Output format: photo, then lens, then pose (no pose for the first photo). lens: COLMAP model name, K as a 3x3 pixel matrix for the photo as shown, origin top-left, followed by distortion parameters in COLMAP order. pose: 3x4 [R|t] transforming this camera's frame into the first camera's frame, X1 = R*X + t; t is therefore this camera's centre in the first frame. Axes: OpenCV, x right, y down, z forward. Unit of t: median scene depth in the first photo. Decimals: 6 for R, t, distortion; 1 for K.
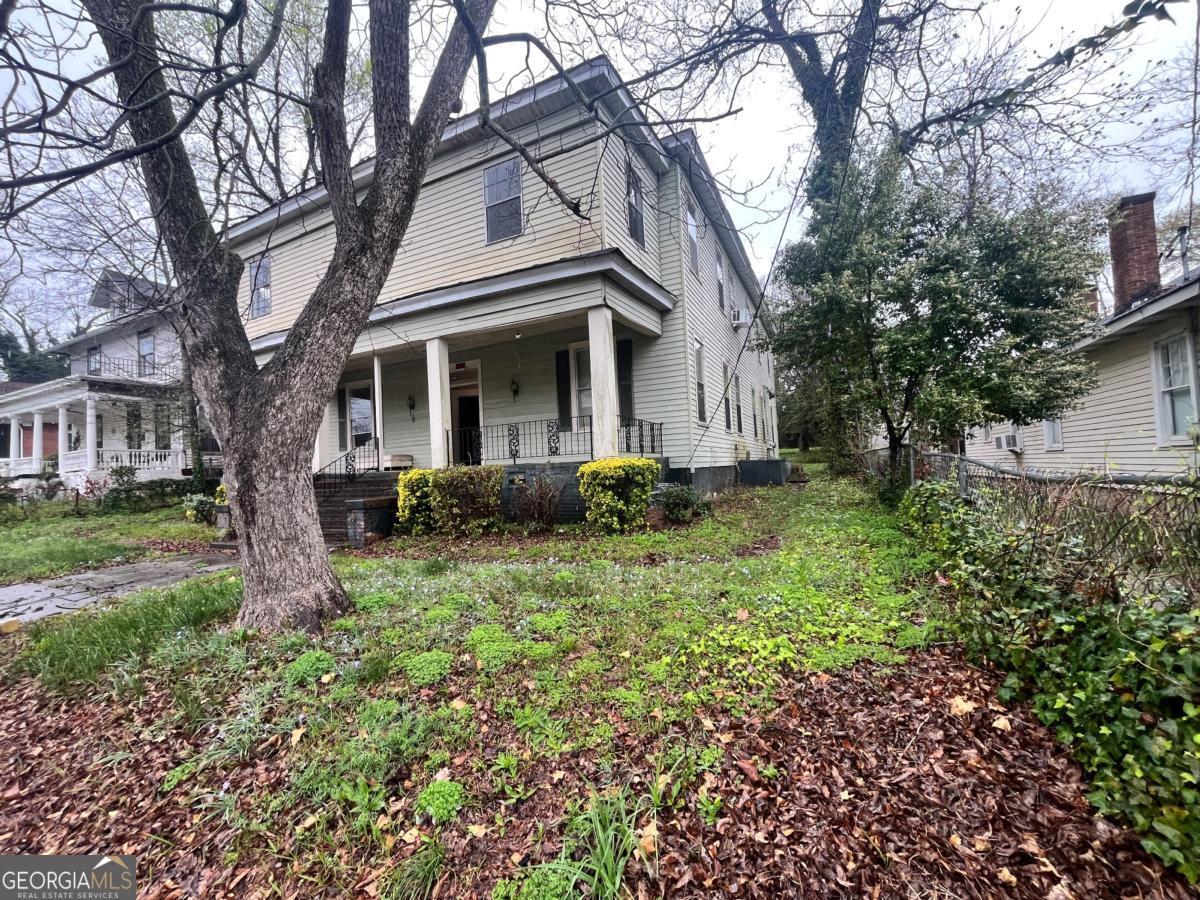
lens RADIAL K [[517.3, 0, 600.0], [0, 517.3, 450.0], [0, 0, 1]] dist [-0.027618, -0.000058]
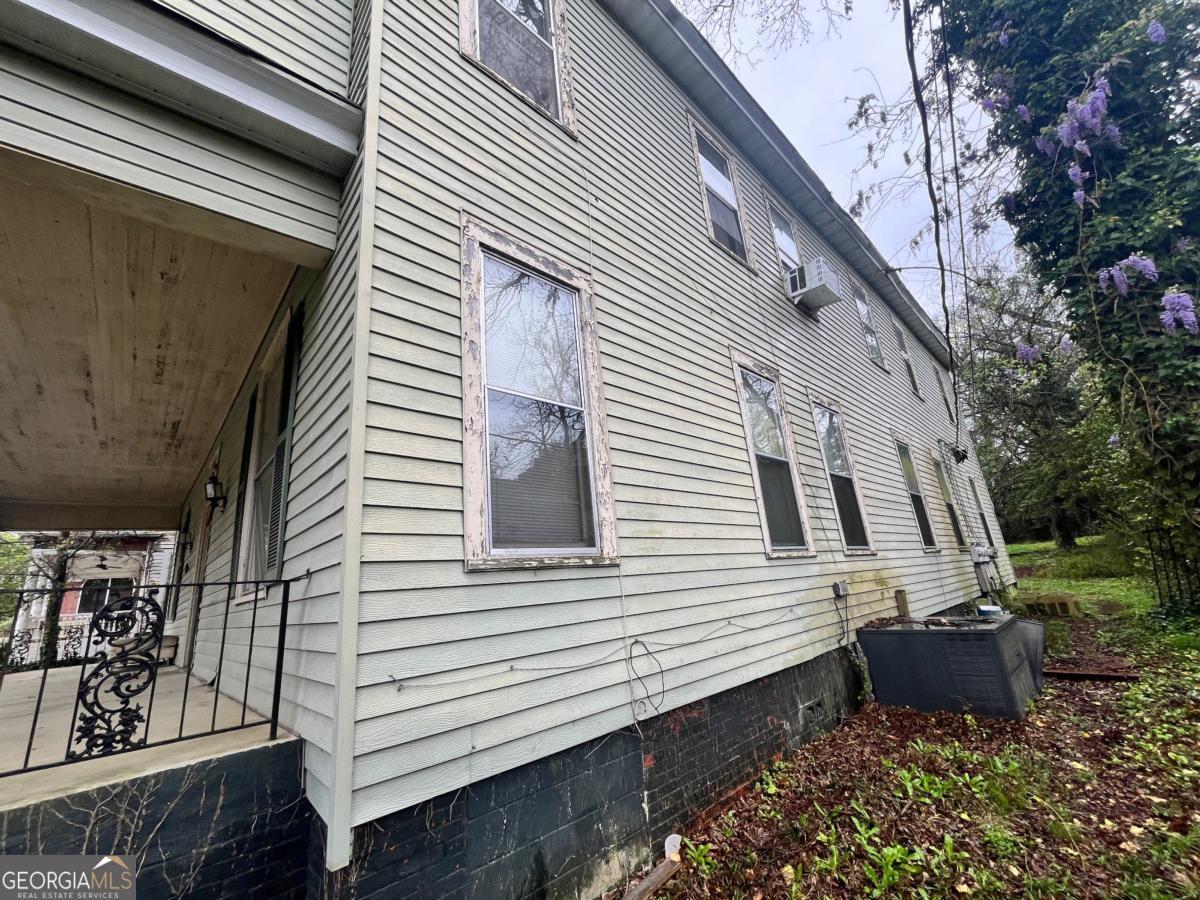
lens RADIAL K [[482.8, 0, 600.0], [0, 482.8, 450.0], [0, 0, 1]] dist [-0.007271, -0.000115]
pose [[0.925364, -0.133029, -0.354971, 0.205047], [0.055317, 0.973766, -0.220724, -0.032031], [0.375021, 0.184614, 0.908447, 0.515656]]
